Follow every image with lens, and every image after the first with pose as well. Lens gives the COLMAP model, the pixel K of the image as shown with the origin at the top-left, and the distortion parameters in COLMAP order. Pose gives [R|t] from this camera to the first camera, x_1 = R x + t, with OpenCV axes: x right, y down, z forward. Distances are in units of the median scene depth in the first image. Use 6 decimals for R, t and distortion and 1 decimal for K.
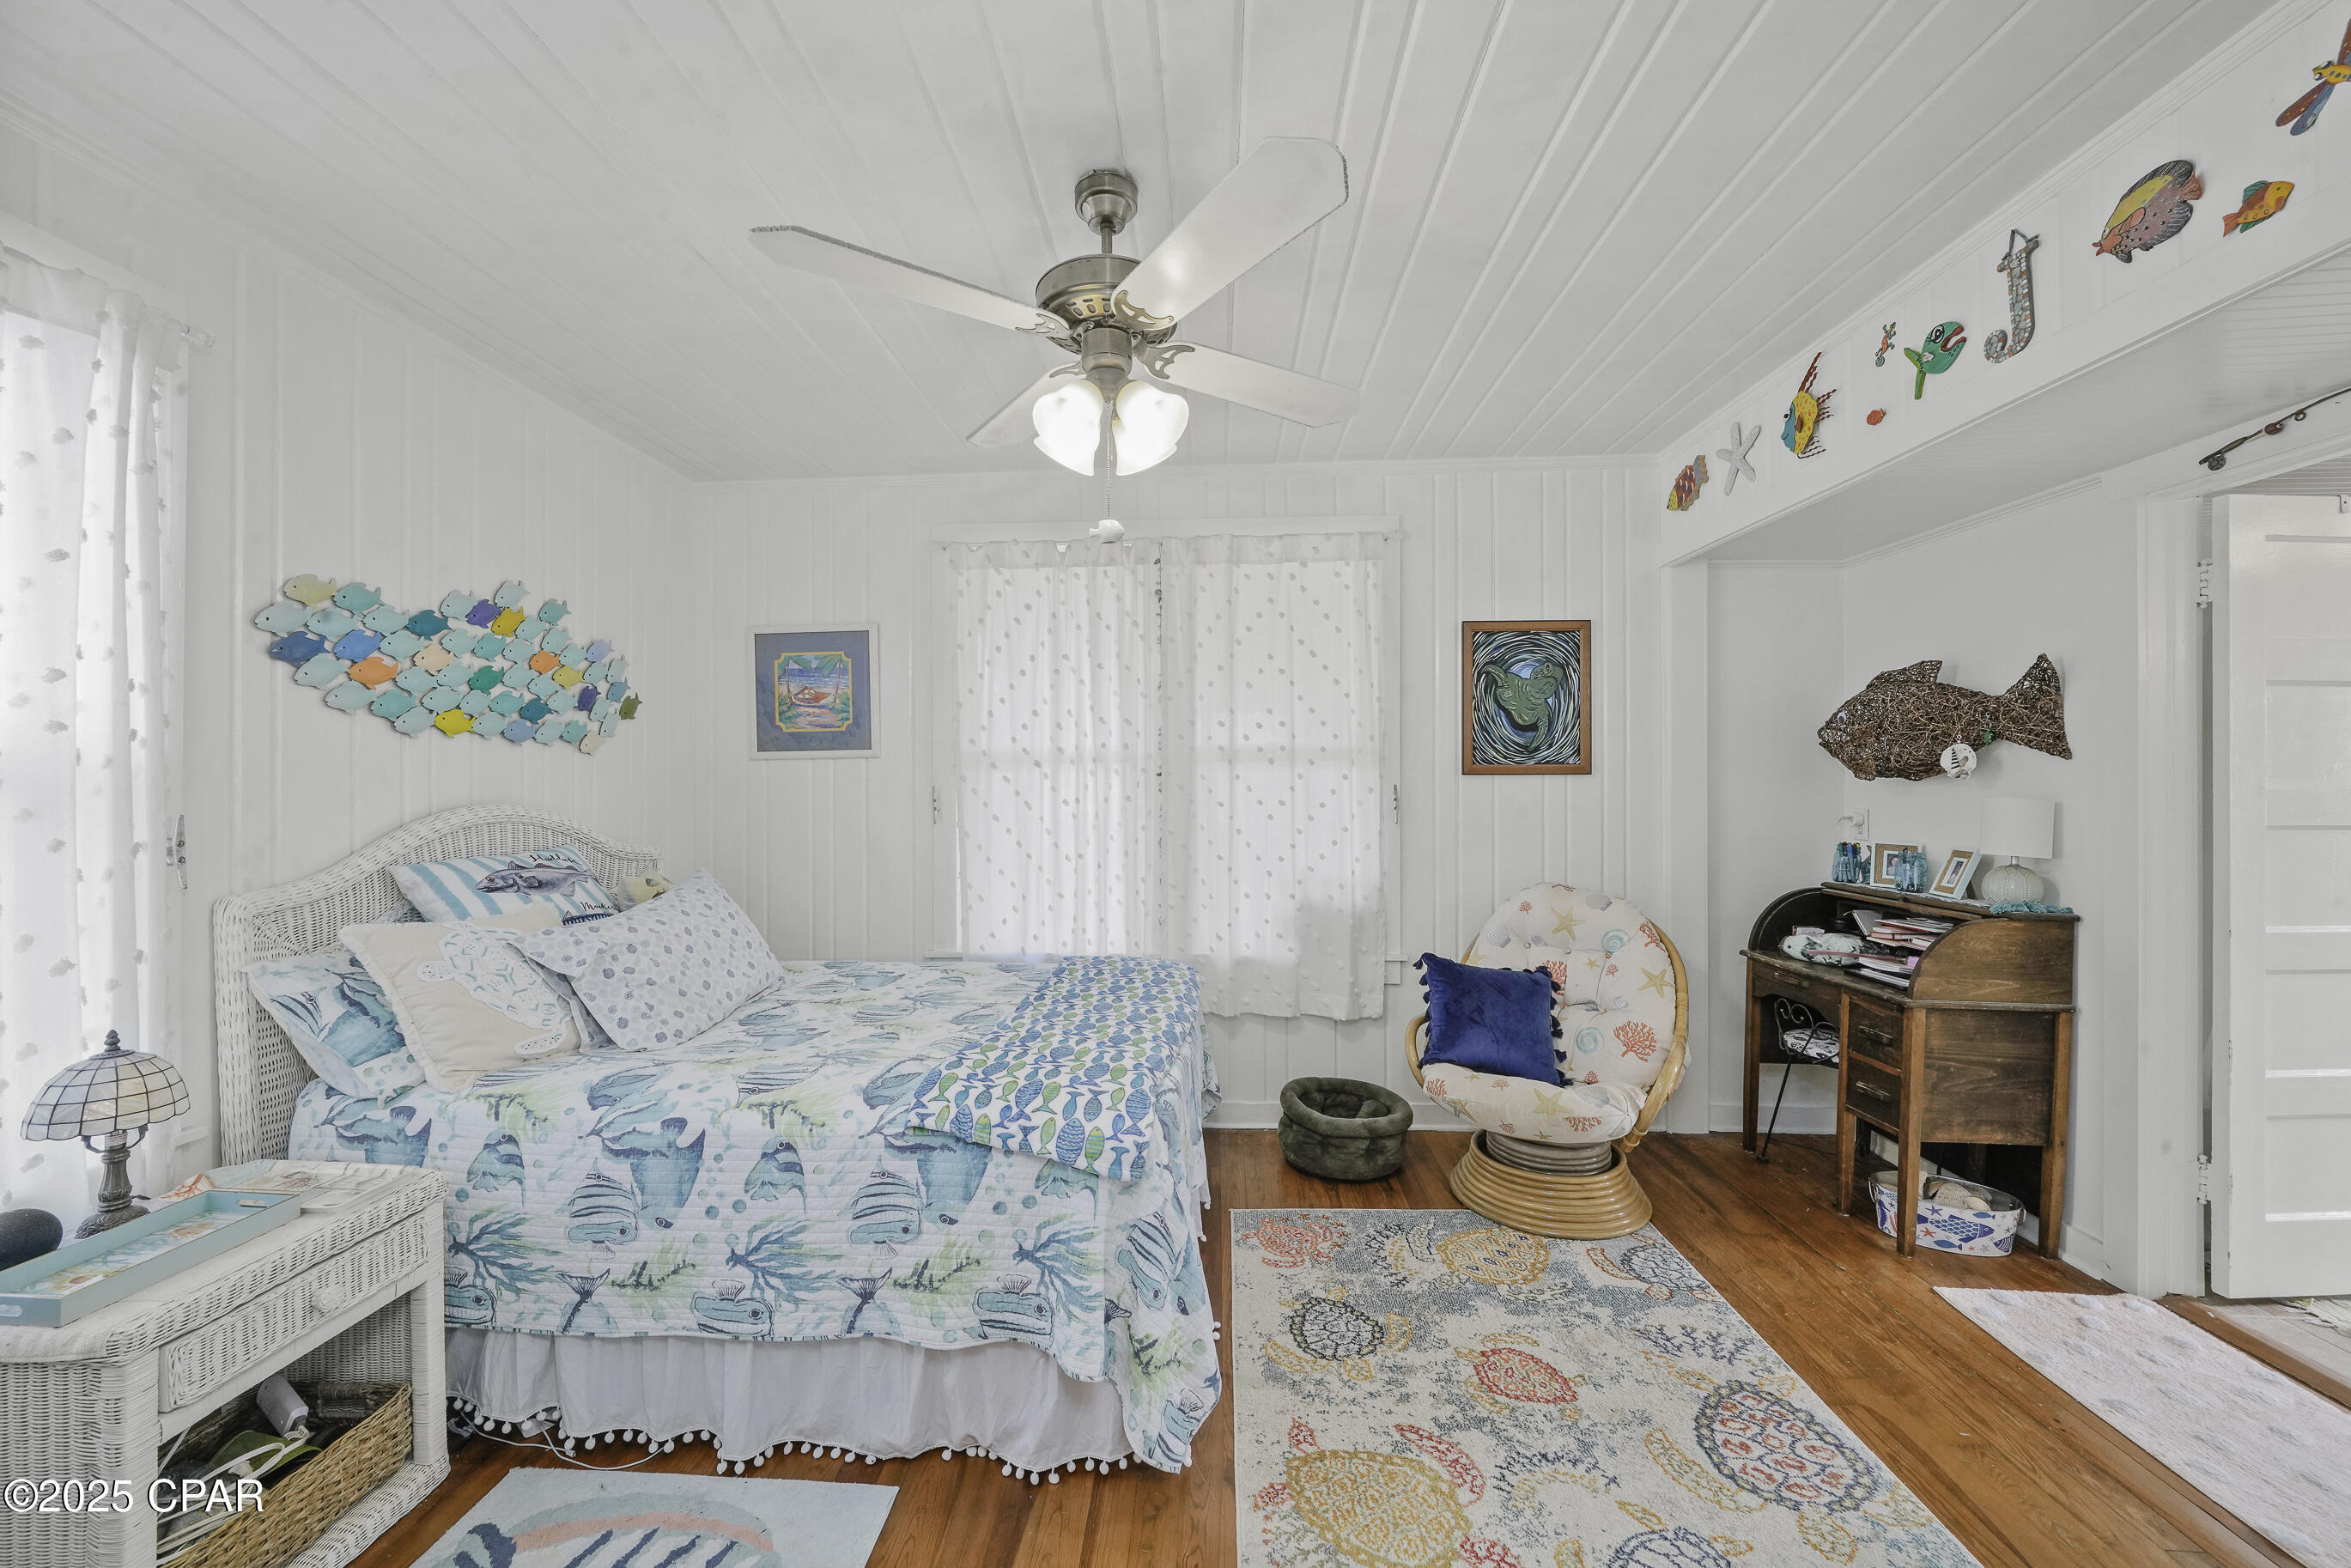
lens RADIAL K [[927.5, 0, 1178.4], [0, 927.5, 789.4], [0, 0, 1]] dist [-0.005760, -0.000263]
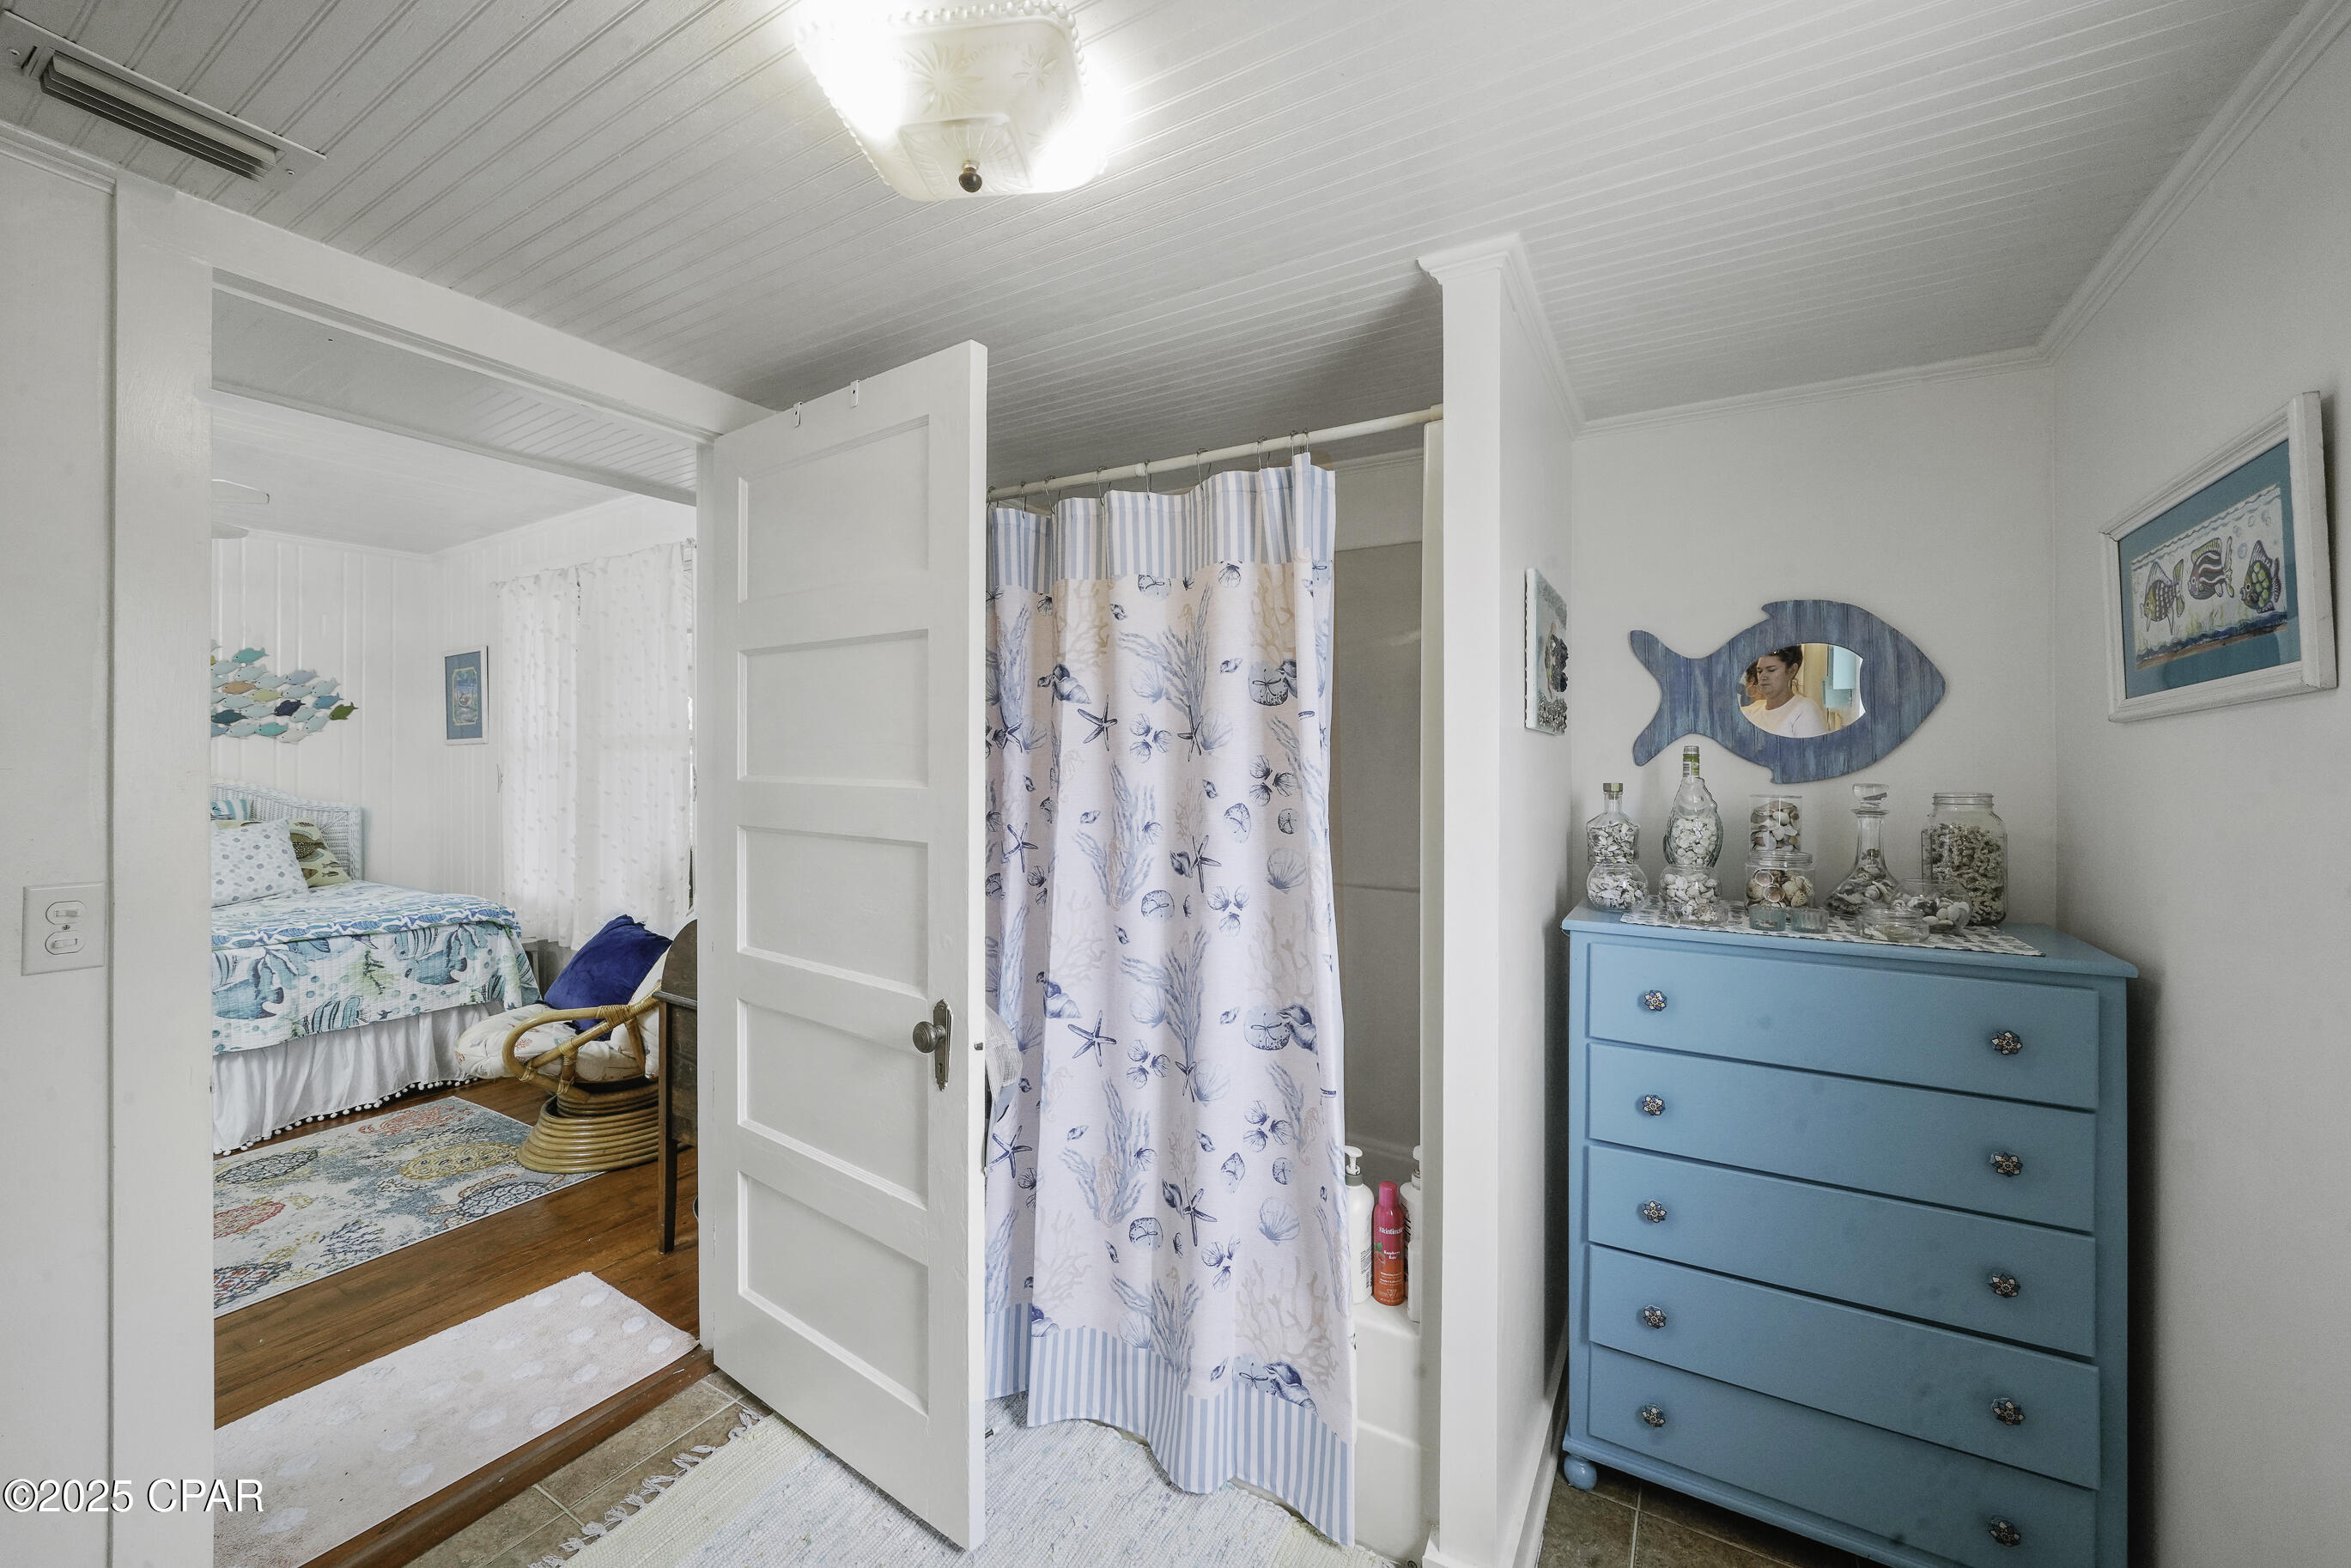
lens RADIAL K [[927.5, 0, 1170.5], [0, 927.5, 770.8], [0, 0, 1]] dist [-0.005760, -0.000263]
pose [[0.875387, 0.008317, -0.483352, 1.495871], [-0.008903, 0.999960, 0.001084, -0.004742], [0.483341, 0.003354, 0.875426, 0.349748]]
